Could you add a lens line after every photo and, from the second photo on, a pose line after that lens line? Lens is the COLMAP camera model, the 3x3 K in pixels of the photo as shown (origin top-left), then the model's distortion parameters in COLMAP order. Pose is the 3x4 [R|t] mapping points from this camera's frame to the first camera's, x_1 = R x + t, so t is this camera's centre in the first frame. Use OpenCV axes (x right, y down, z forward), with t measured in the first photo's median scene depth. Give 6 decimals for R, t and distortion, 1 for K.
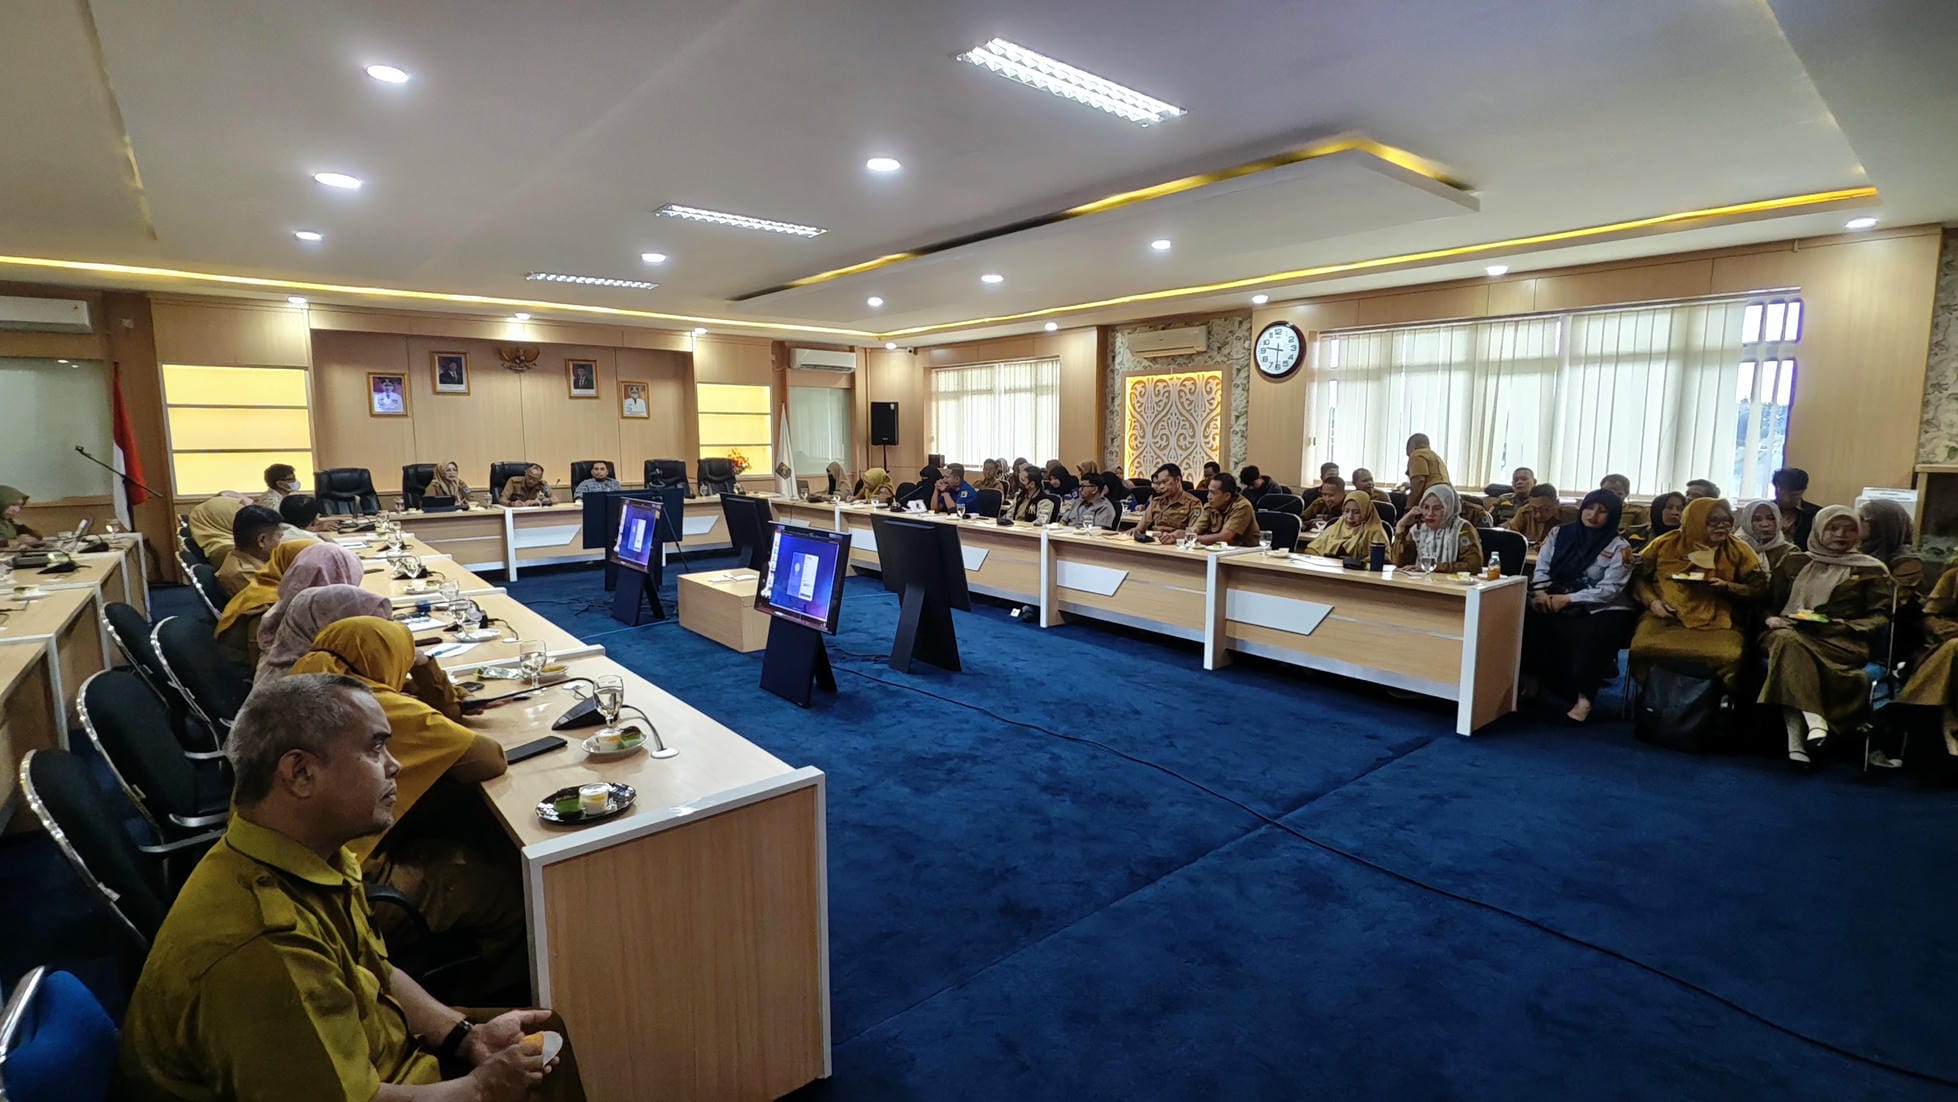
lens RADIAL K [[894.2, 0, 977.8], [0, 894.2, 565.1], [0, 0, 1]] dist [-0.026520, 0.000231]
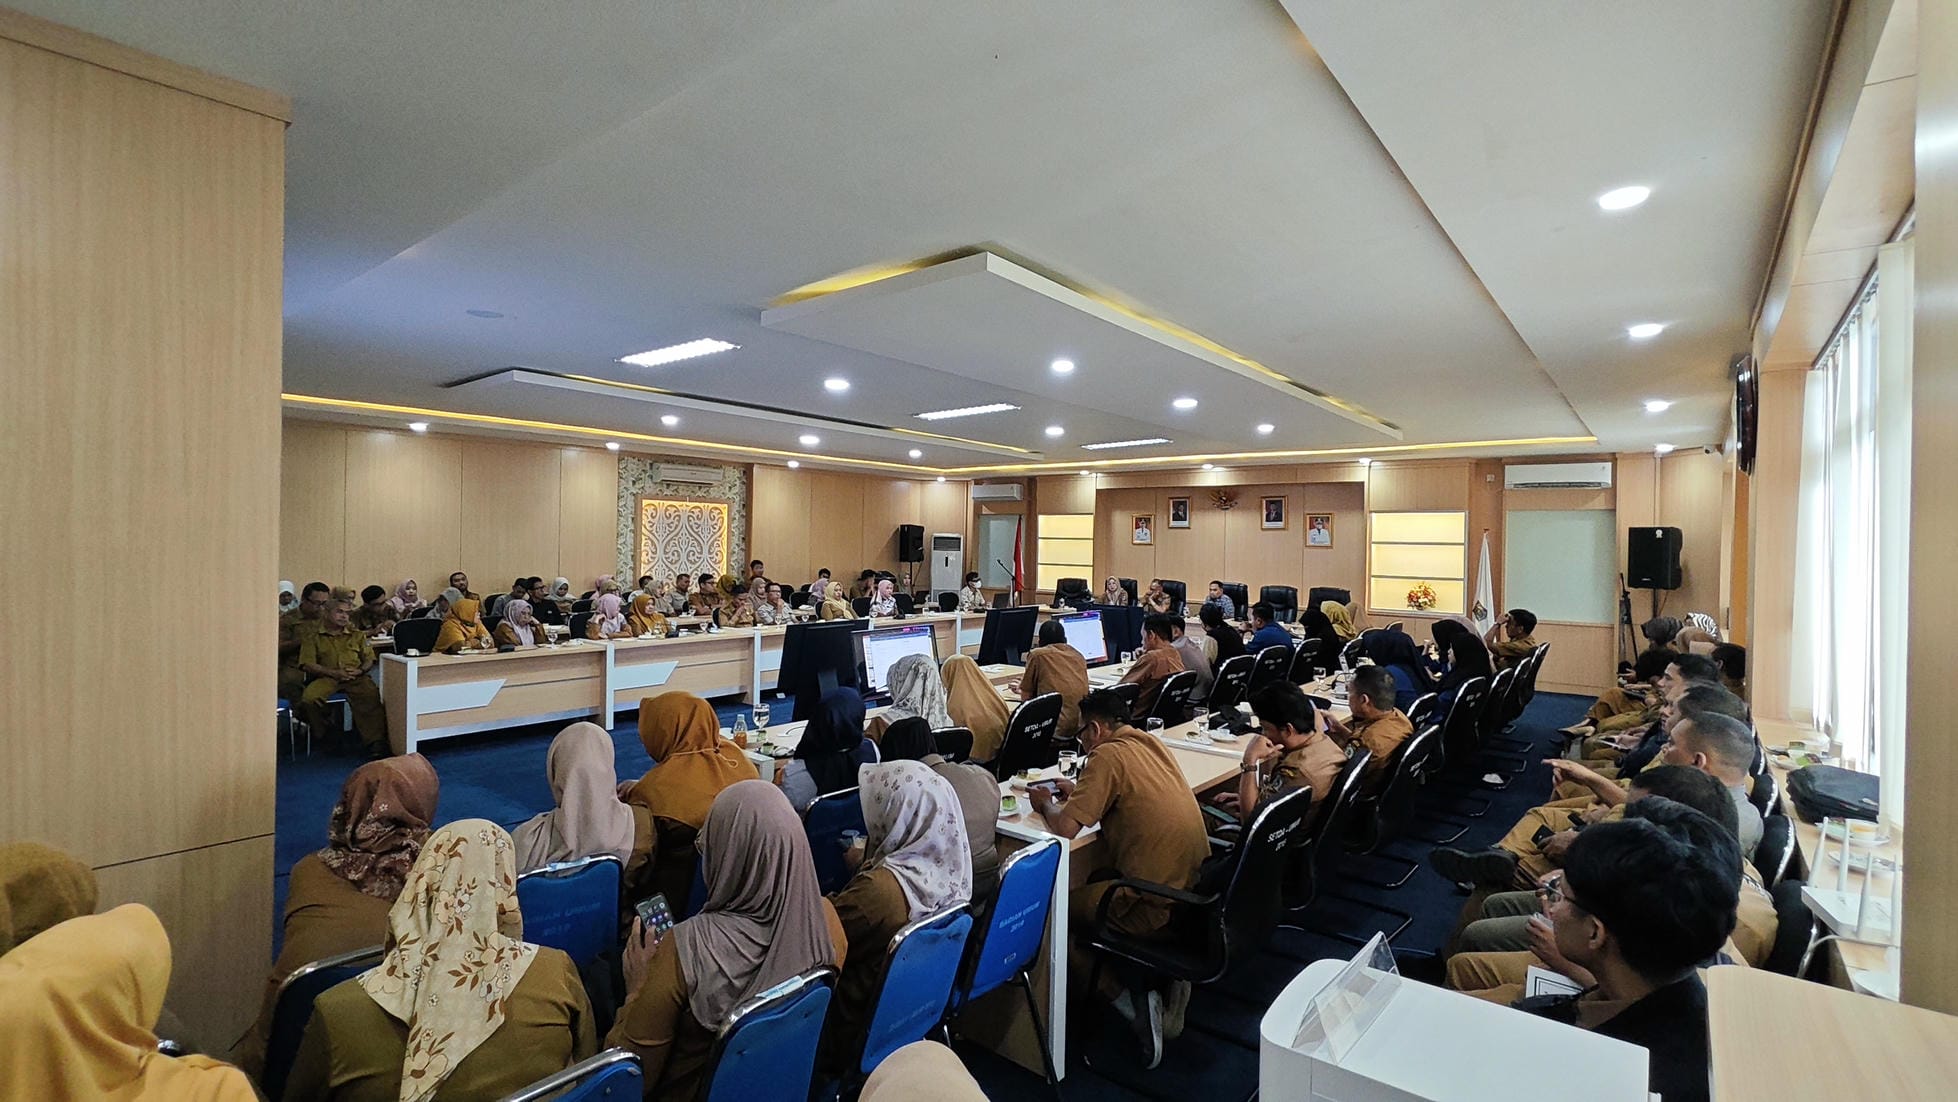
lens RADIAL K [[840.6, 0, 979.0], [0, 840.6, 551.0], [0, 0, 1]] dist [0.065783, -0.000068]
pose [[0.184174, 0.011376, -0.982828, 0.640455], [-0.159597, 0.987009, -0.018483, -0.095177], [0.969850, 0.160261, 0.183597, 0.517689]]
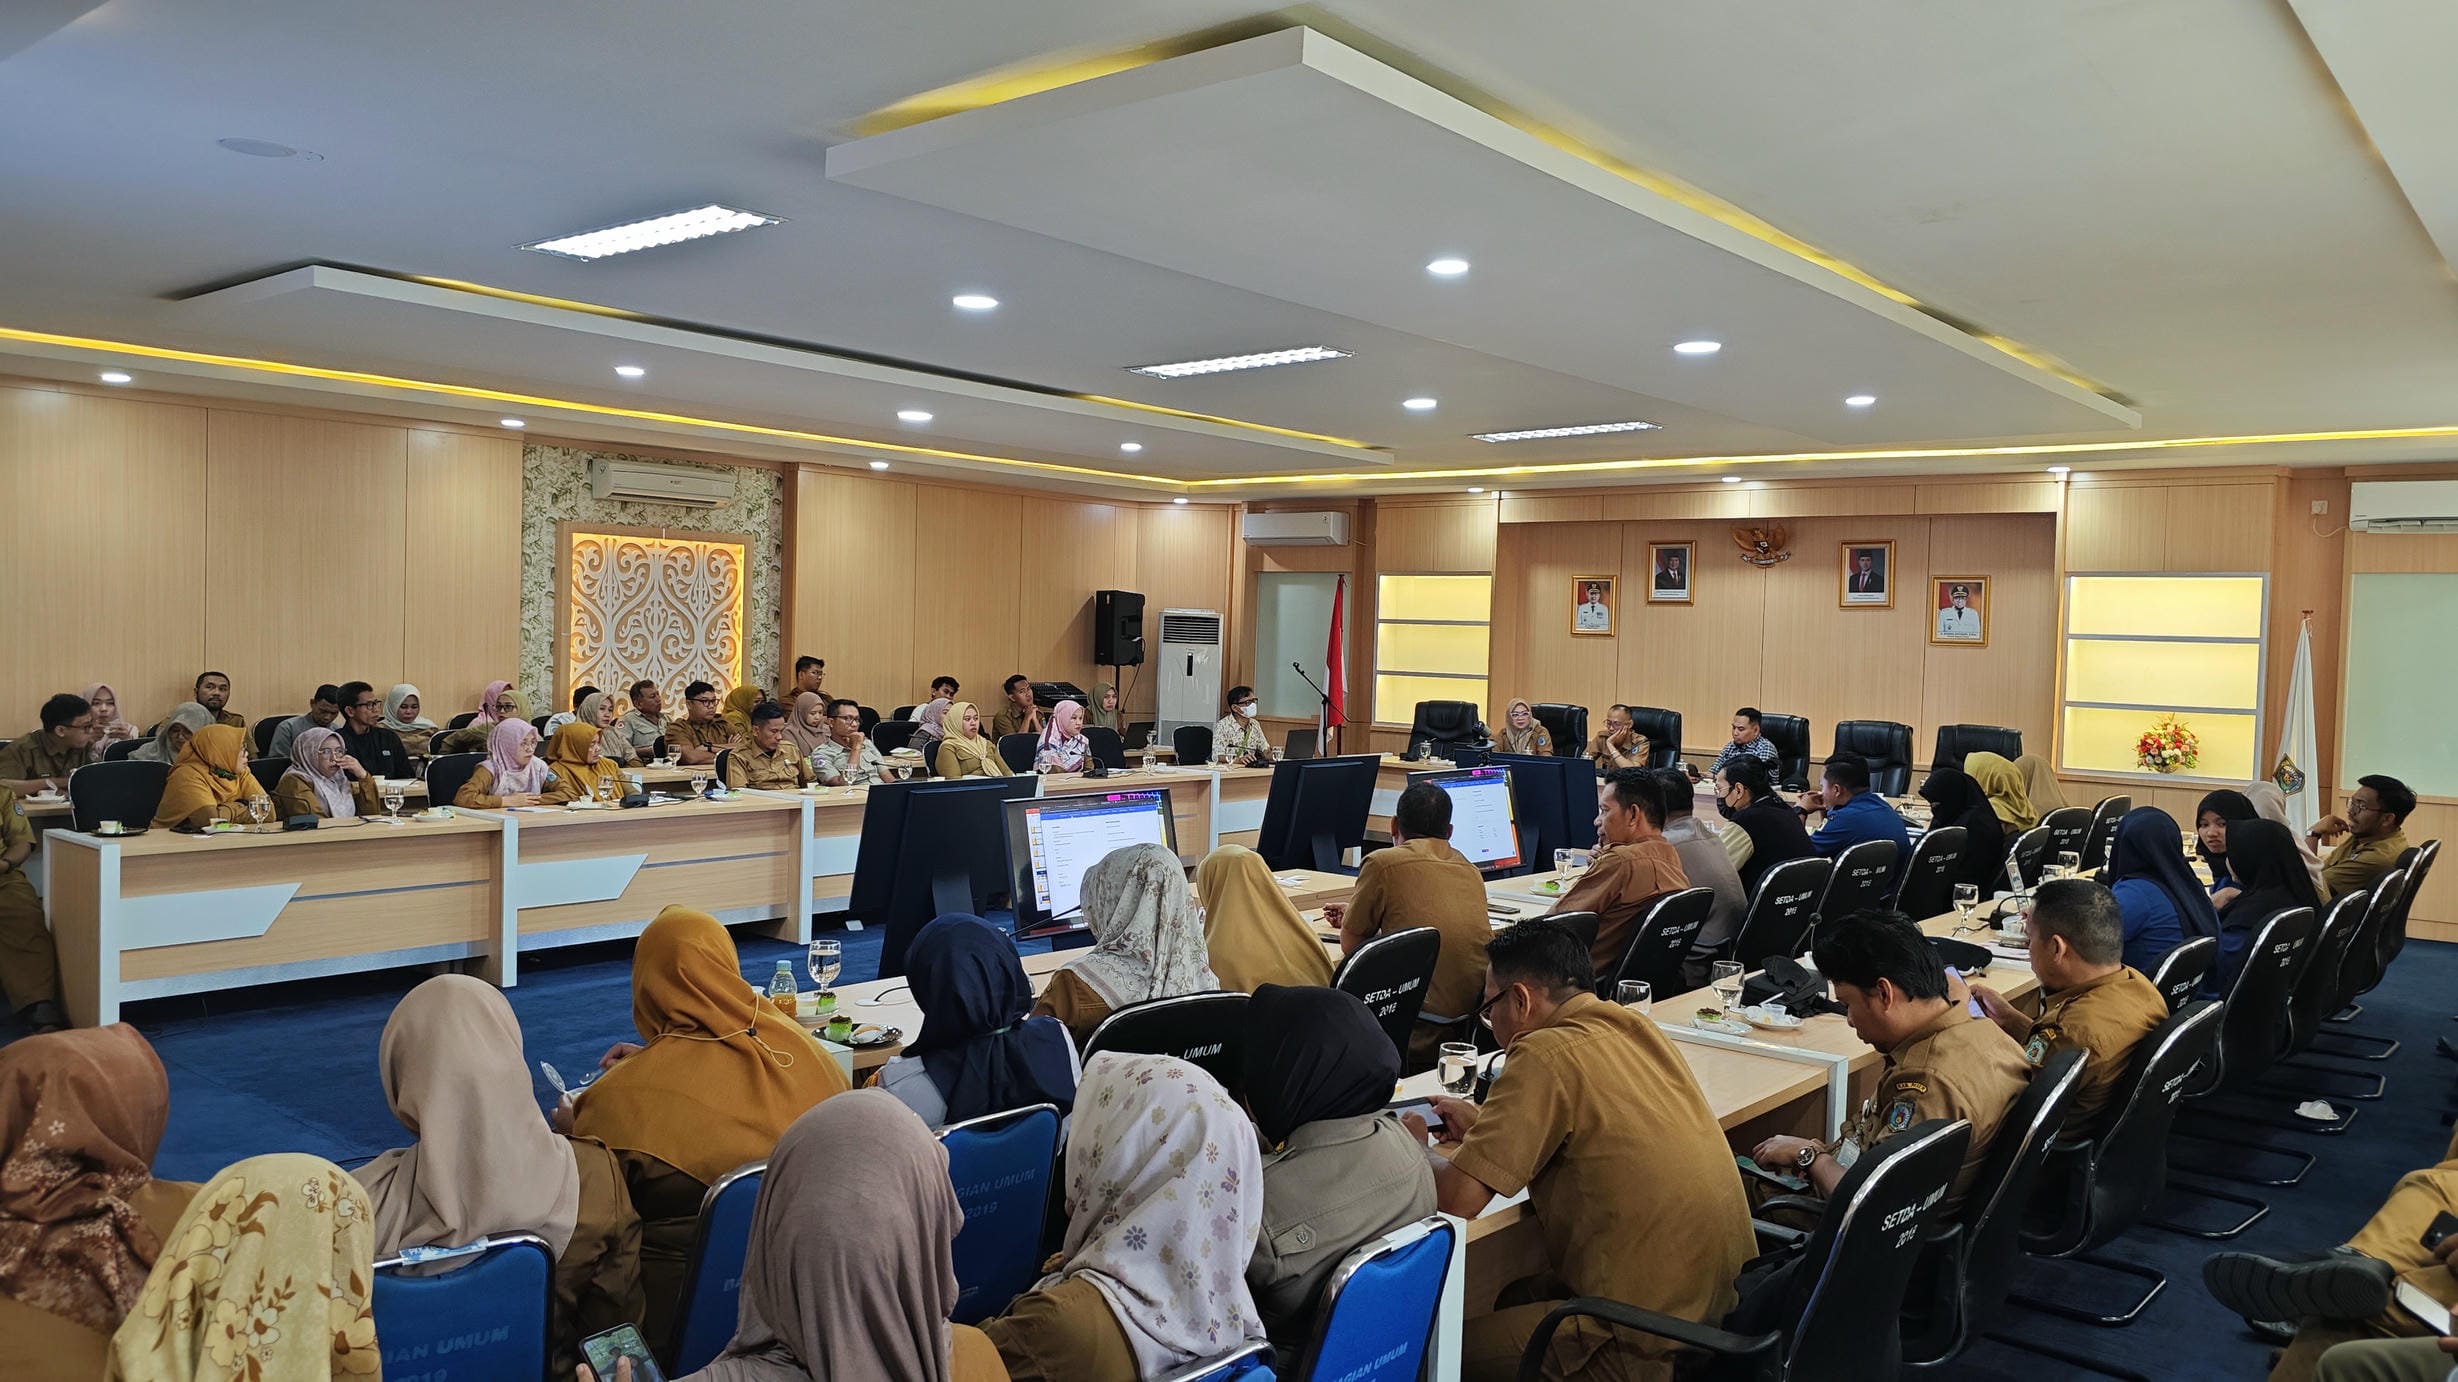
lens RADIAL K [[1632.3, 0, 1221.6], [0, 1632.3, 709.7], [0, 0, 1]] dist [0.061559, 0.002708]
pose [[0.195313, 0.044794, -0.979717, 0.584892], [-0.177734, 0.984032, 0.009559, -0.073165], [0.964502, 0.172262, 0.200156, 0.480247]]
